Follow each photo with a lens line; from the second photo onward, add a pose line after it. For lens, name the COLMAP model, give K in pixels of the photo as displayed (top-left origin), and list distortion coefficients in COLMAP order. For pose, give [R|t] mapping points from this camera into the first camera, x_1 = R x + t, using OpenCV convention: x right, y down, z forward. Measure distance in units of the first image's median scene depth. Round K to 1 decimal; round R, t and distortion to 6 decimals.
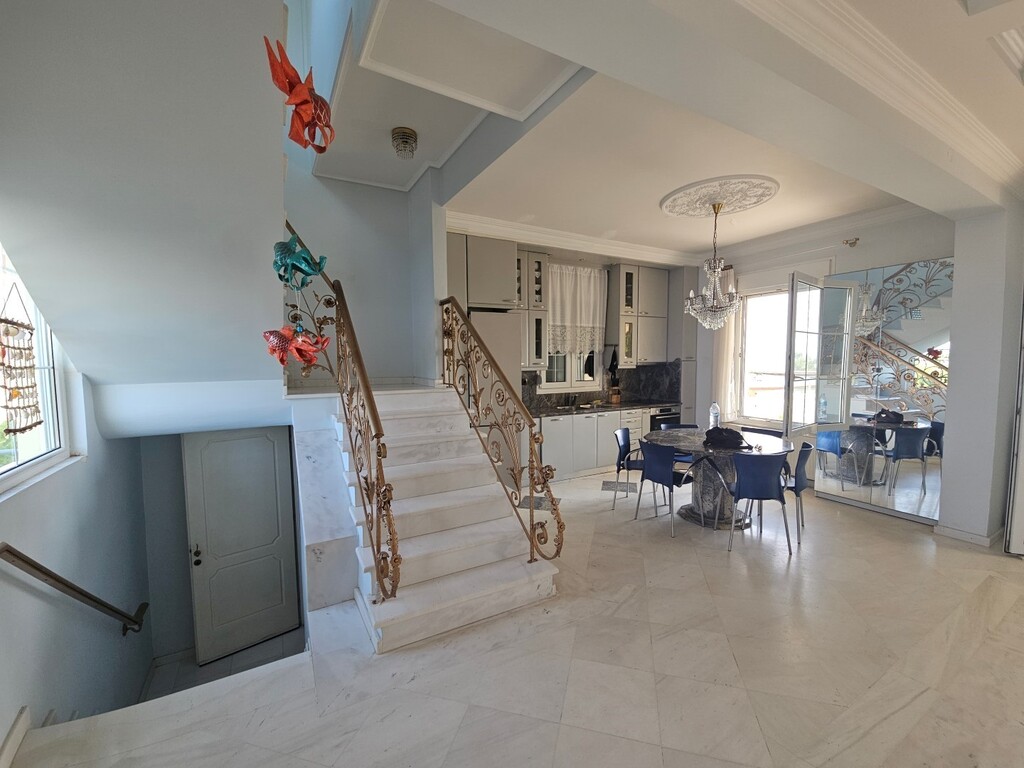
lens RADIAL K [[419.5, 0, 512.0], [0, 419.5, 385.1], [0, 0, 1]] dist [0.024687, -0.014464]
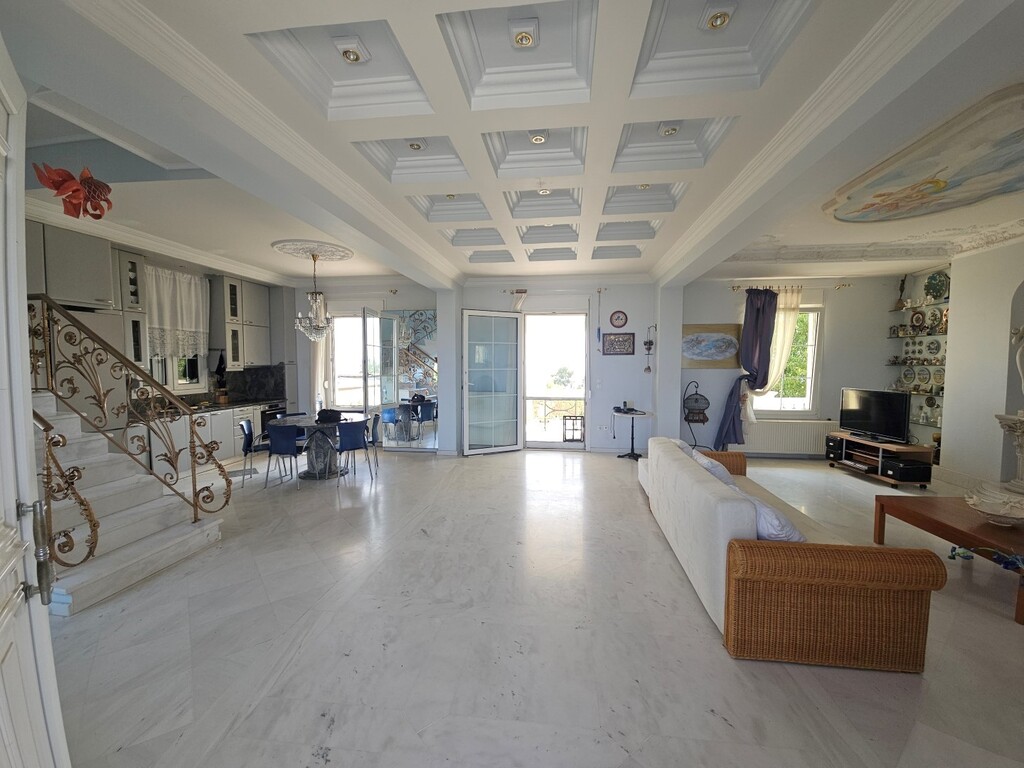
lens RADIAL K [[419.5, 0, 512.0], [0, 419.5, 385.1], [0, 0, 1]] dist [0.024687, -0.014464]
pose [[0.599121, -0.038697, 0.799723, -0.254237], [0.048254, 0.998761, 0.012178, 0.026782], [-0.799203, 0.031294, 0.600246, -0.350188]]
